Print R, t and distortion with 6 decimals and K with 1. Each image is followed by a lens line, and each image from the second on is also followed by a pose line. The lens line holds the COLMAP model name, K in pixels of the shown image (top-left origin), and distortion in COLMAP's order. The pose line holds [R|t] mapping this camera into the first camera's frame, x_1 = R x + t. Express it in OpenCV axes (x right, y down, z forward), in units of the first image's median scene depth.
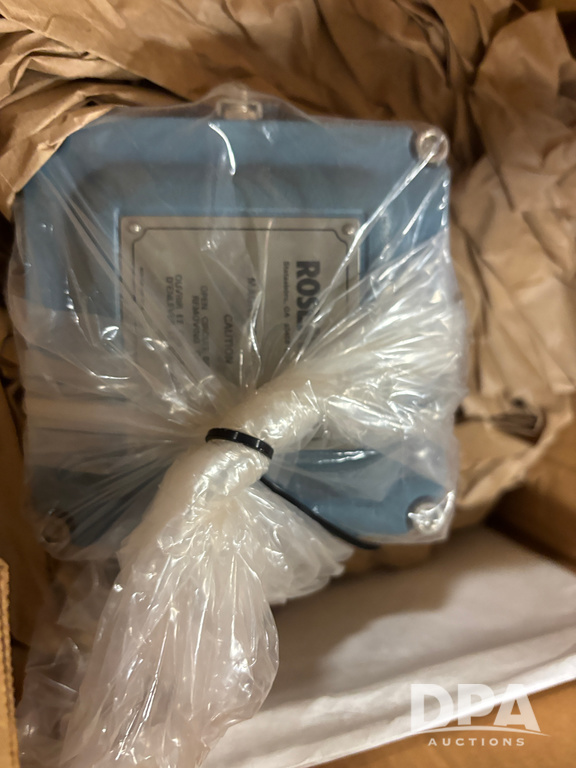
lens RADIAL K [[649.9, 0, 288.0], [0, 649.9, 384.0], [0, 0, 1]] dist [0.002753, -0.057366]
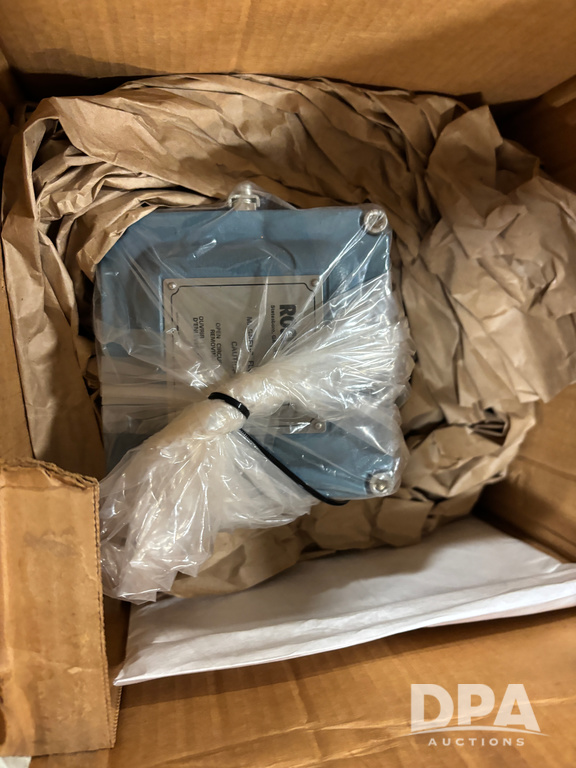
lens RADIAL K [[649.9, 0, 288.0], [0, 649.9, 384.0], [0, 0, 1]] dist [0.002753, -0.057366]
pose [[0.992887, -0.047045, -0.109373, 0.160496], [0.034239, 0.992642, -0.116149, 0.154863], [0.114032, 0.111578, 0.987191, -0.377067]]
